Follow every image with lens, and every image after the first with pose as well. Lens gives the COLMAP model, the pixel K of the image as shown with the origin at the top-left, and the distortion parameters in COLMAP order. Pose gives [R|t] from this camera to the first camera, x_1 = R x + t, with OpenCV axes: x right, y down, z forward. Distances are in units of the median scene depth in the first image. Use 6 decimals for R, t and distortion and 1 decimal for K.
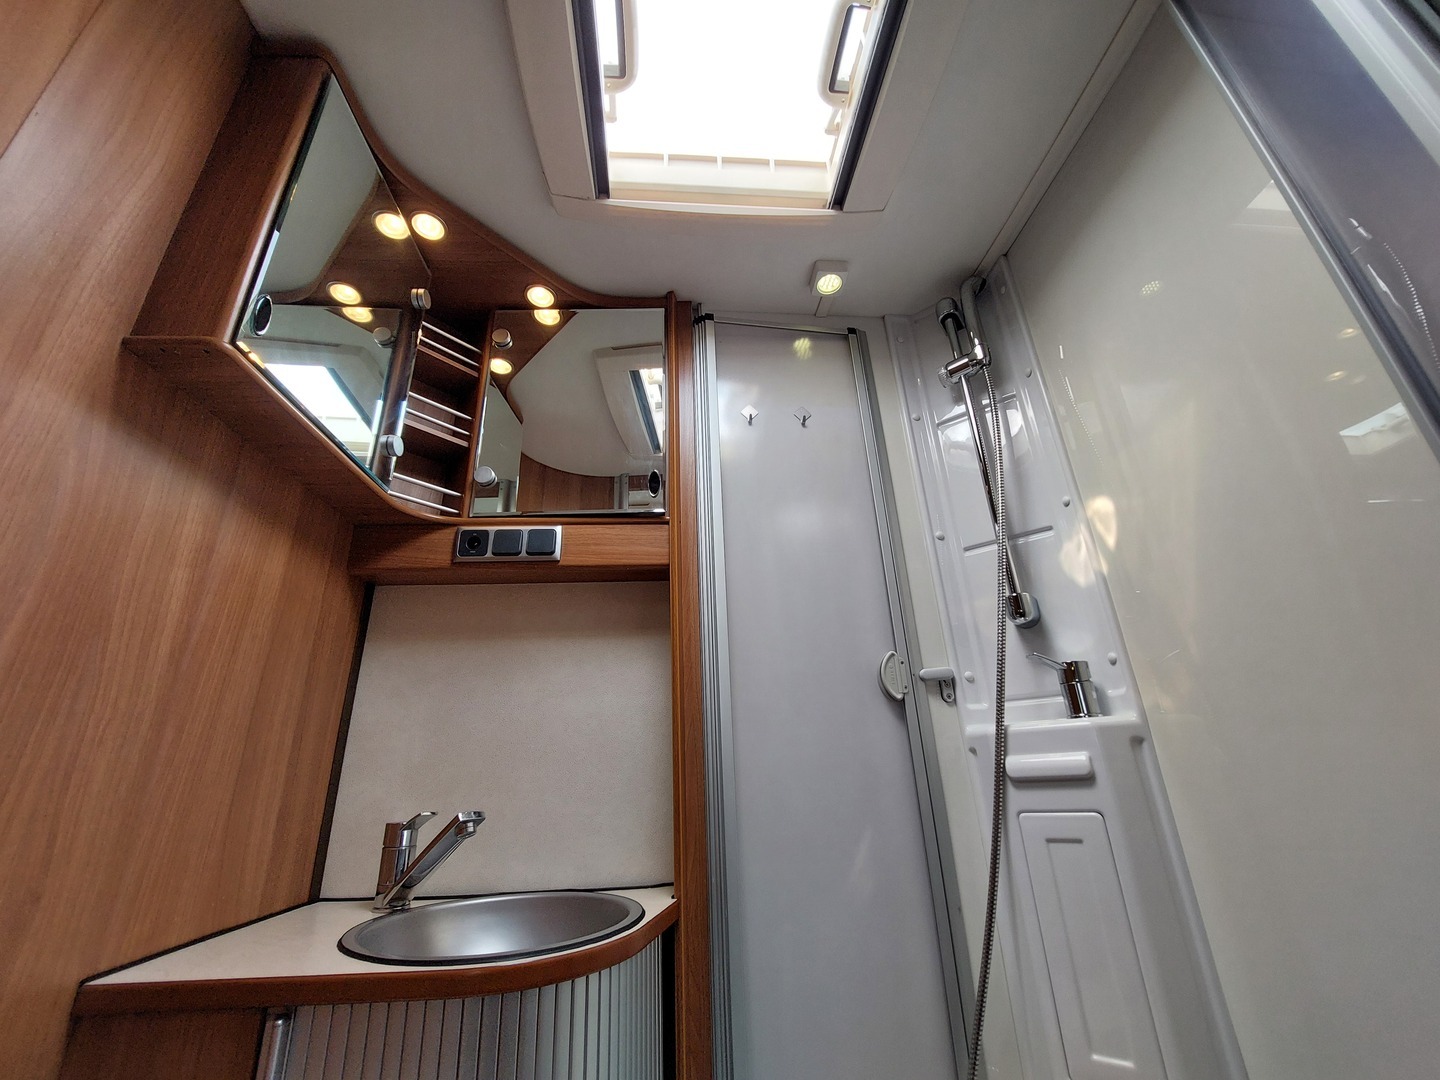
lens RADIAL K [[573.9, 0, 720.0], [0, 573.9, 540.0], [0, 0, 1]] dist [-0.011378, 0.000301]
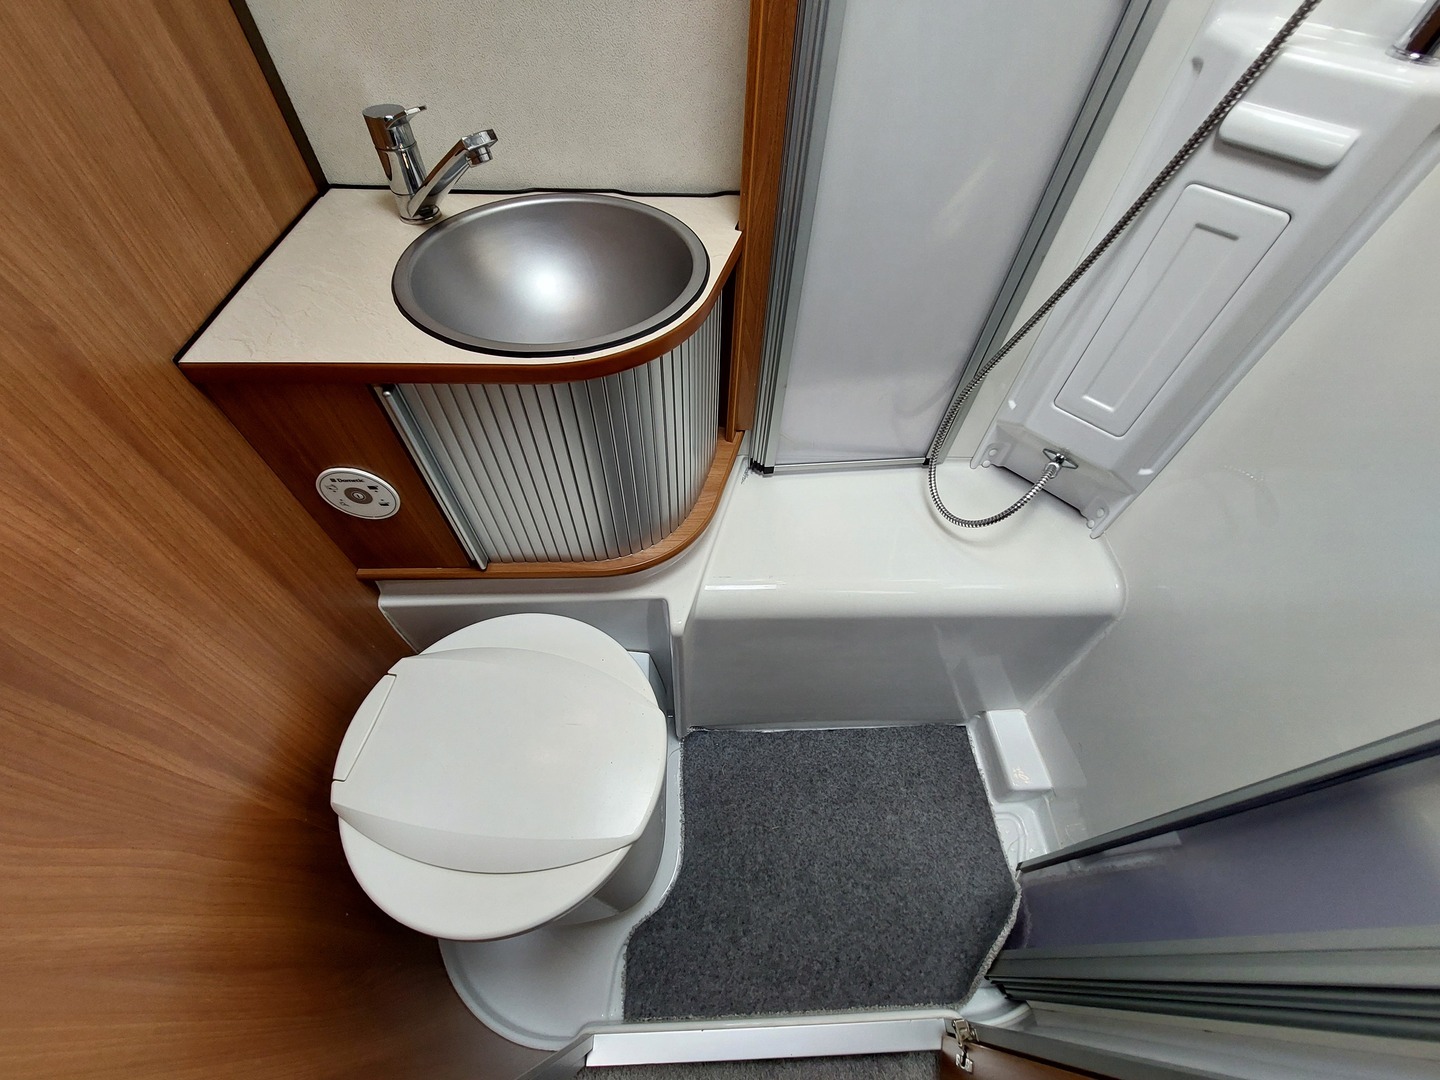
lens RADIAL K [[581.5, 0, 720.0], [0, 581.5, 540.0], [0, 0, 1]] dist [-0.019698, 0.000519]
pose [[0.995640, 0.084477, 0.039557, -0.106191], [-0.059302, 0.245902, 0.967479, -0.117498], [0.072002, -0.965606, 0.249840, 0.316697]]
